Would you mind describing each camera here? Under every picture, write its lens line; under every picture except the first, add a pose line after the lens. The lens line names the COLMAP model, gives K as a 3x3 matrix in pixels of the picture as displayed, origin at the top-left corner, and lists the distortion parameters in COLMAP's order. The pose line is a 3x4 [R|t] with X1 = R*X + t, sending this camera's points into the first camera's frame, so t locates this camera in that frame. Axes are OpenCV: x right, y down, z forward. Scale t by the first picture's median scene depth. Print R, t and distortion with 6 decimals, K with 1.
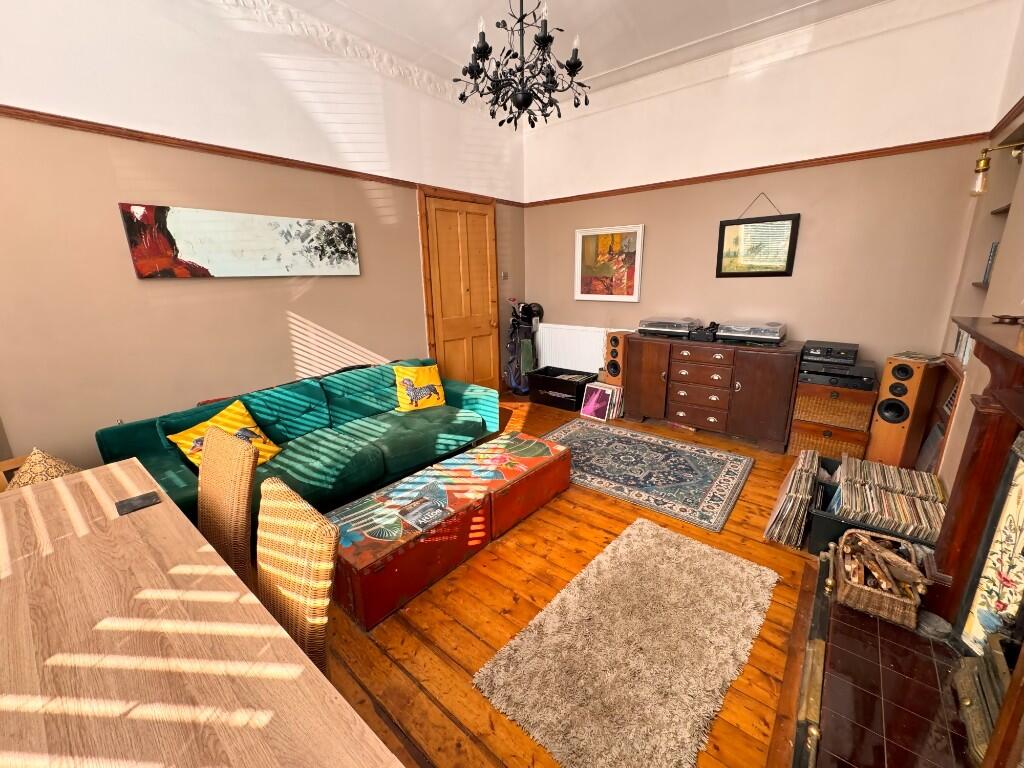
lens RADIAL K [[407.3, 0, 512.0], [0, 407.3, 384.0], [0, 0, 1]] dist [-0.001526, -0.000233]
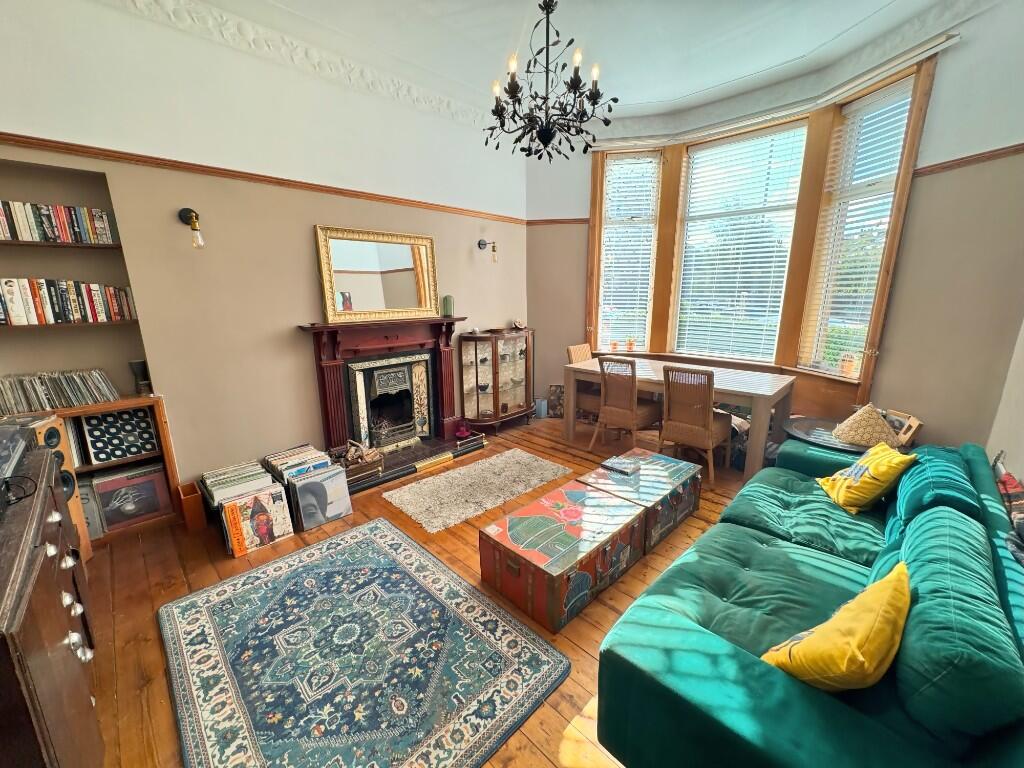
lens RADIAL K [[407.3, 0, 512.0], [0, 407.3, 384.0], [0, 0, 1]] dist [-0.001526, -0.000233]
pose [[-0.993912, 0.044330, 0.100864, 0.001152], [0.083934, 0.897696, 0.432546, -0.332960], [-0.071371, 0.438379, -0.895952, 1.362491]]
